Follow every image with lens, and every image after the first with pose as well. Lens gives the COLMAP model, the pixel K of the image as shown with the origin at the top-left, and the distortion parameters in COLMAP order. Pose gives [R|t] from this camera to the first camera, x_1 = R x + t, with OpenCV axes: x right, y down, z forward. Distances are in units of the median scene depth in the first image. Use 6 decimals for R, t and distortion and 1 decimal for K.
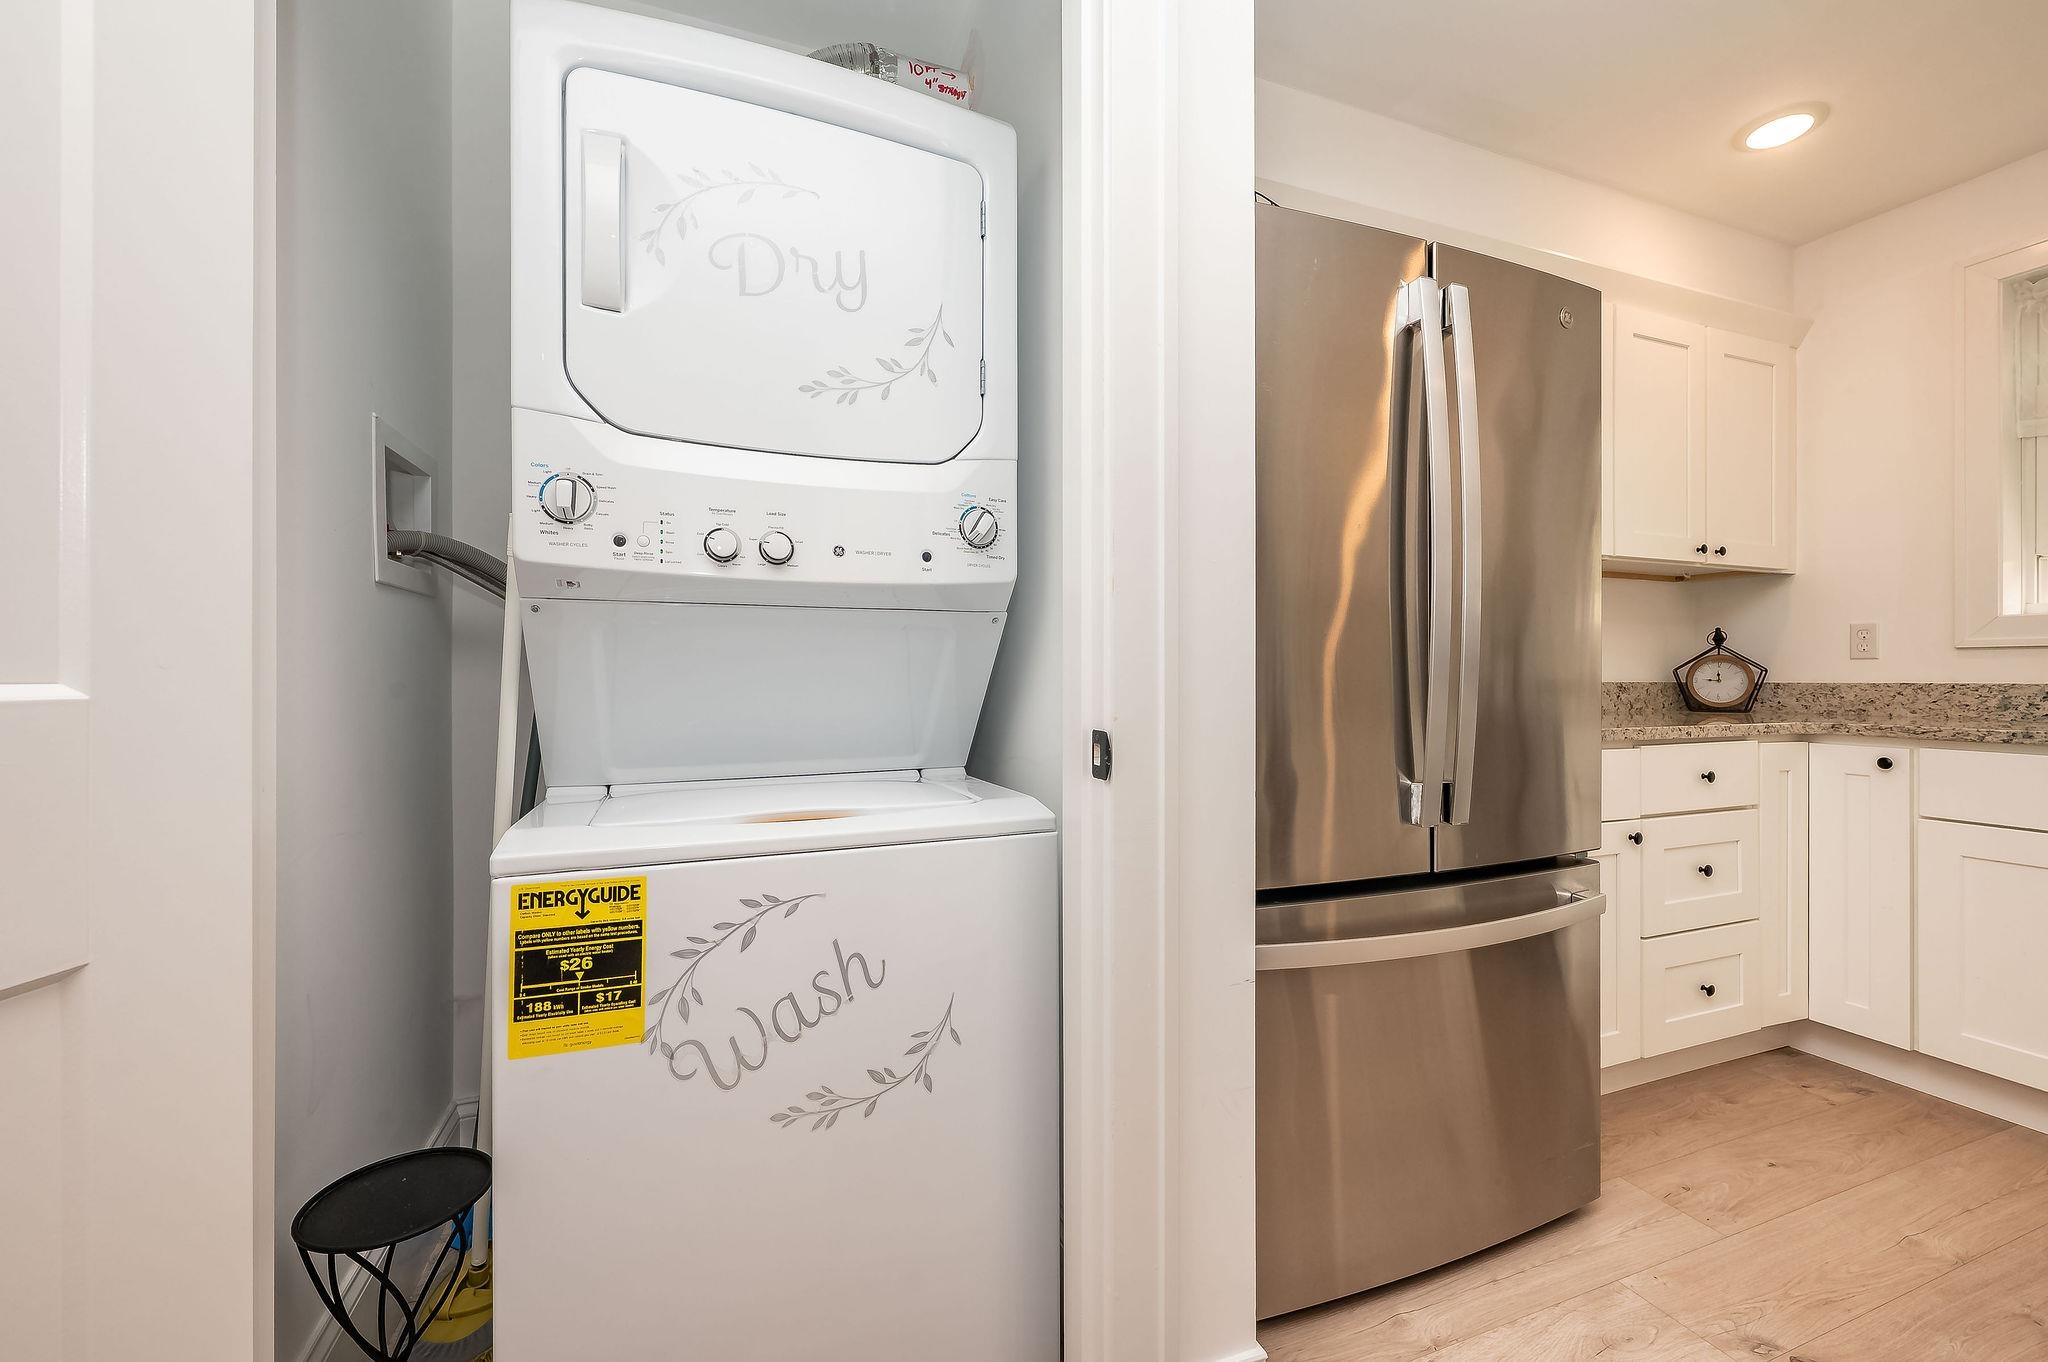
lens RADIAL K [[827.9, 0, 1024.8], [0, 827.9, 684.2], [0, 0, 1]] dist [0.001109, 0.000288]
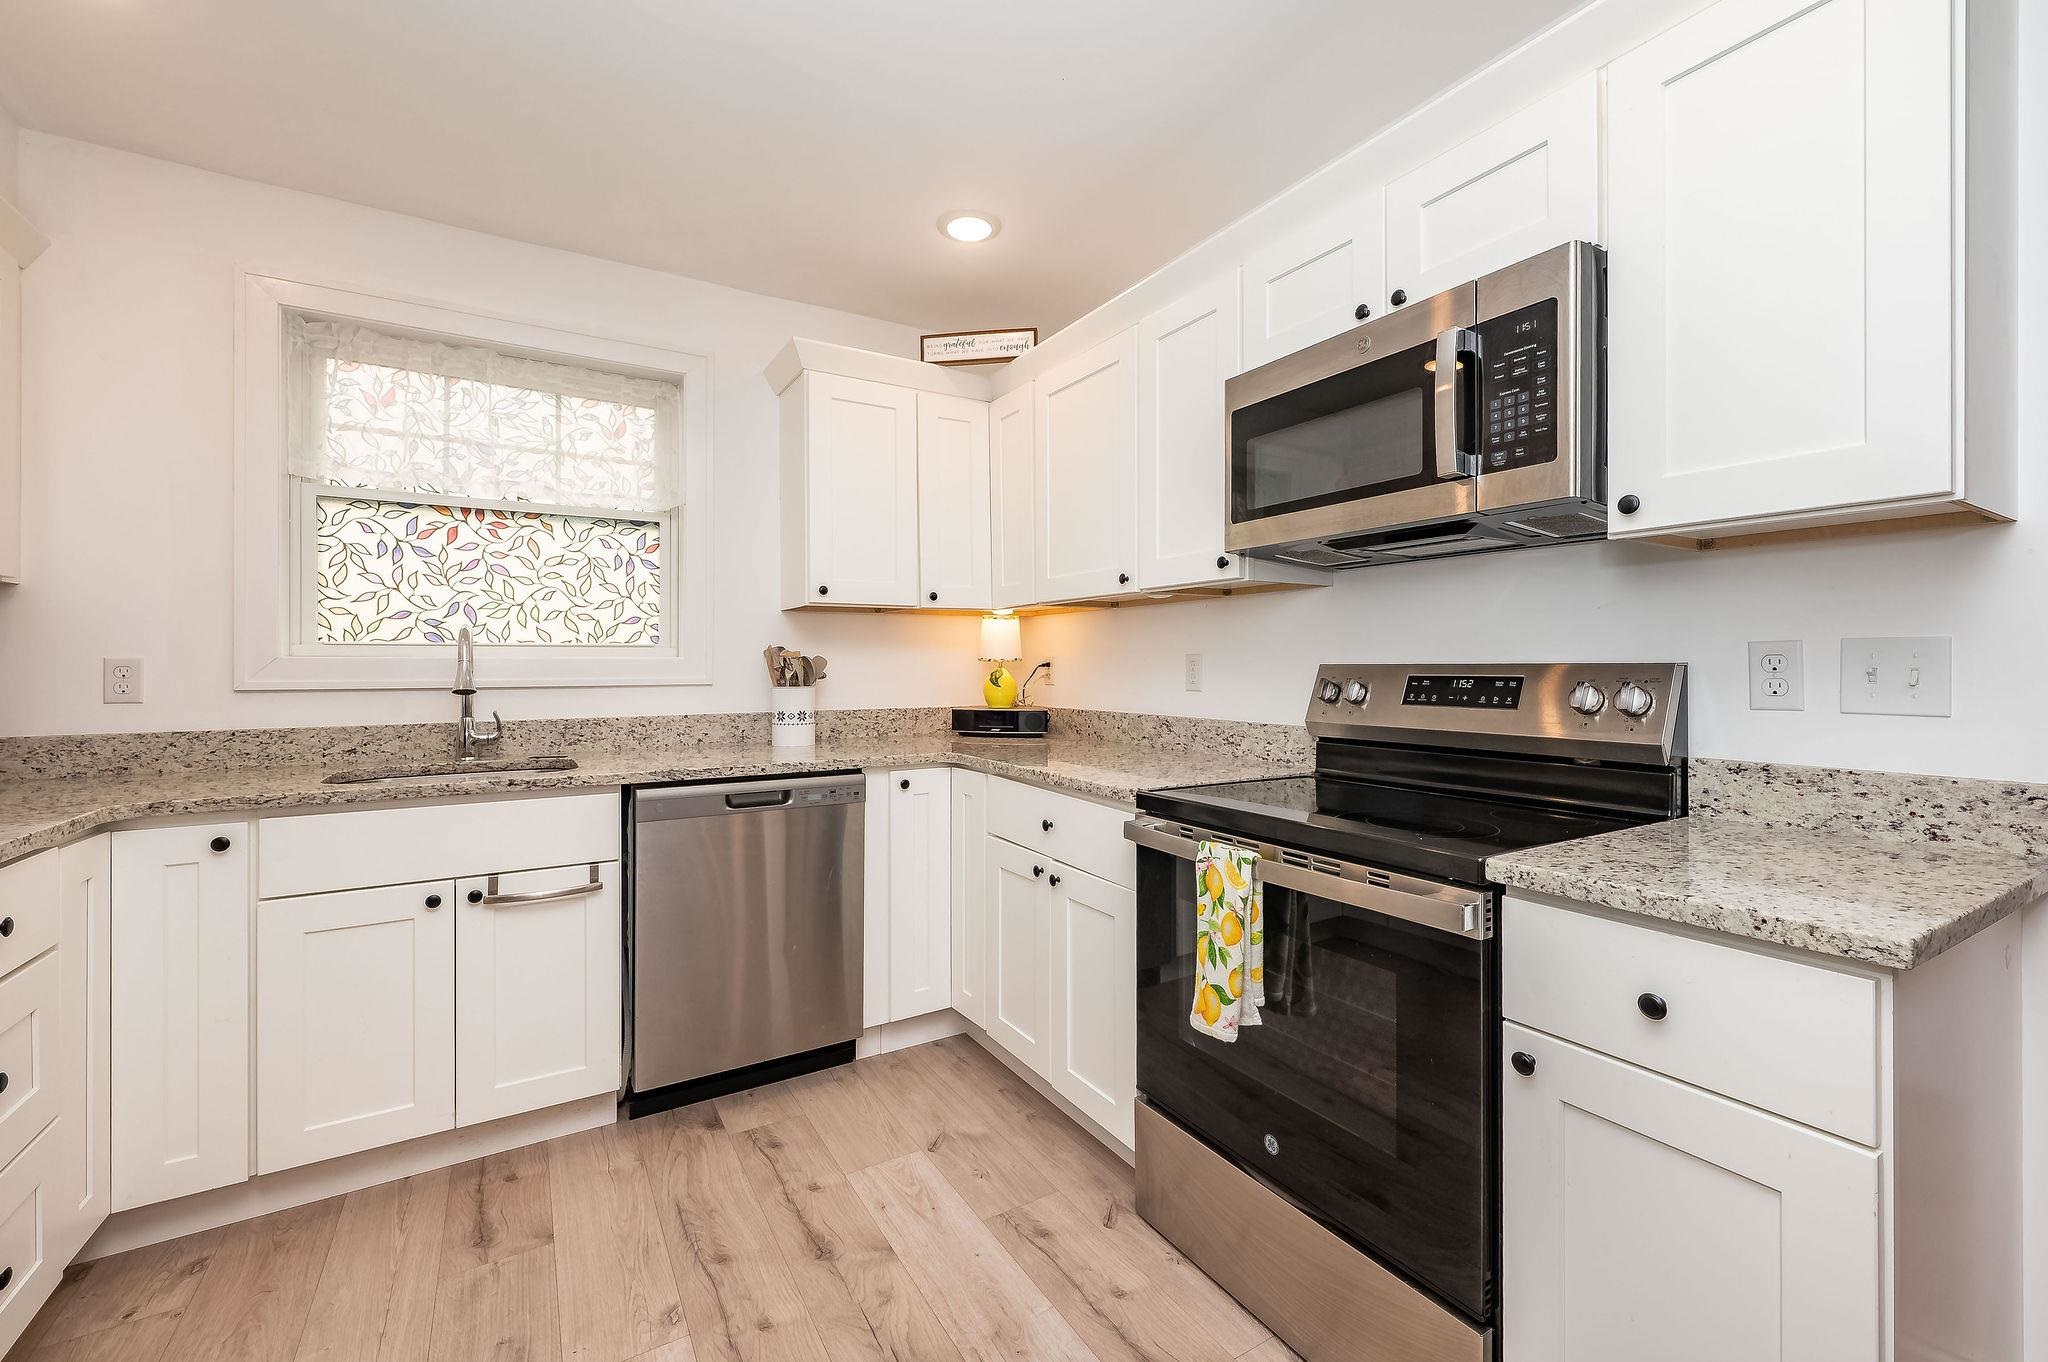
lens RADIAL K [[827.9, 0, 1028.5], [0, 827.9, 664.0], [0, 0, 1]] dist [0.001109, 0.000288]
pose [[-0.189384, 0.006383, 0.981882, 0.085560], [0.007299, 0.999960, -0.005092, -0.074396], [-0.981876, 0.006202, -0.189423, 0.382680]]
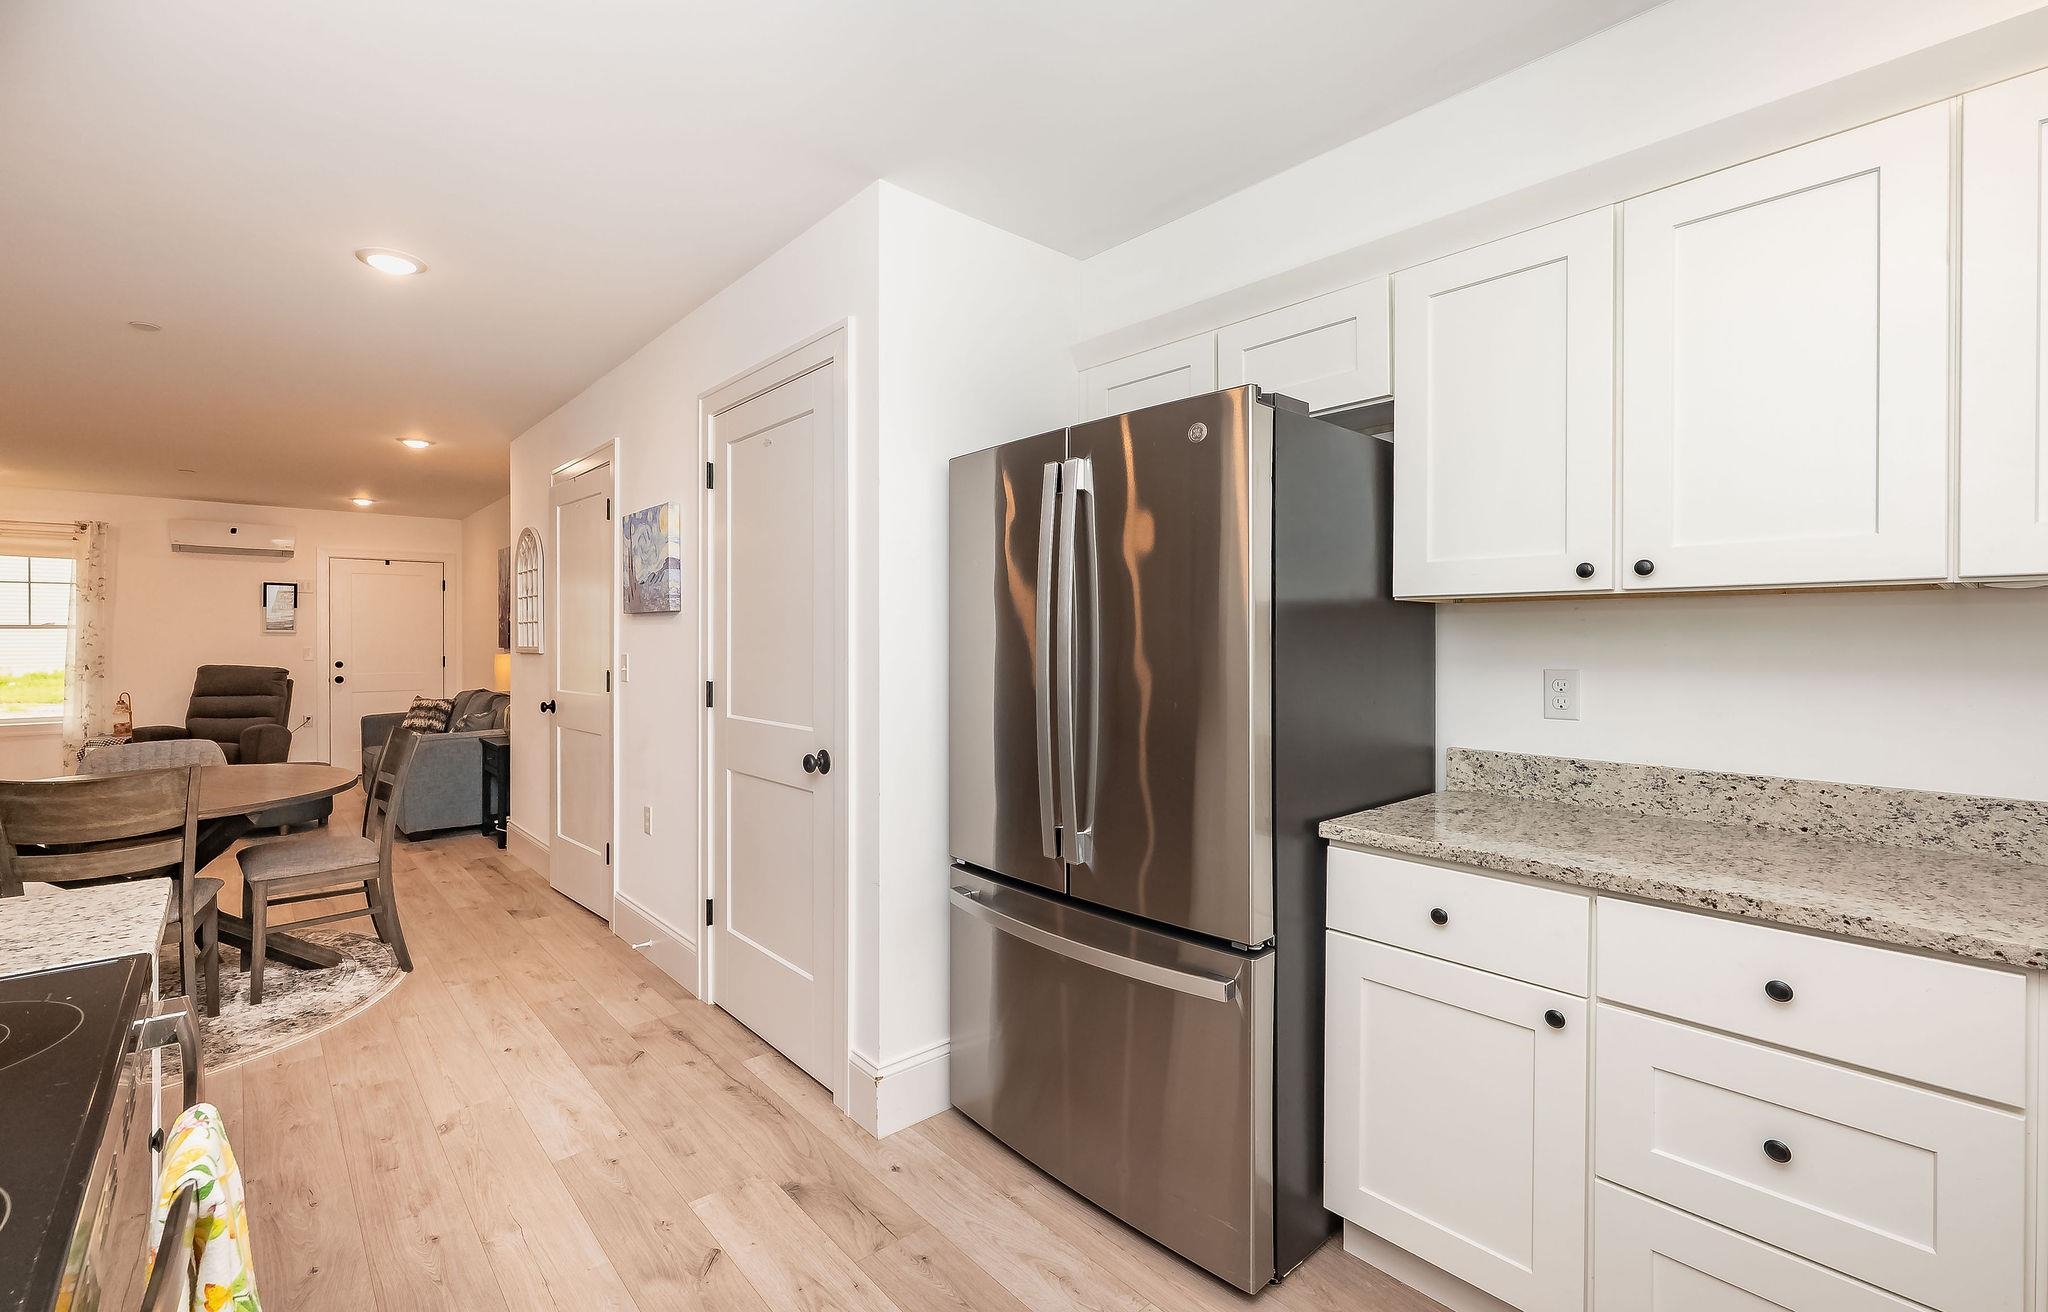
lens RADIAL K [[873.5, 0, 954.8], [0, 873.5, 646.4], [0, 0, 1]] dist [0.000477, -0.000785]
pose [[0.309323, 0.013704, -0.950858, 1.278359], [-0.005606, 0.999905, 0.012587, -0.138632], [0.950940, 0.001437, 0.309371, 0.273467]]
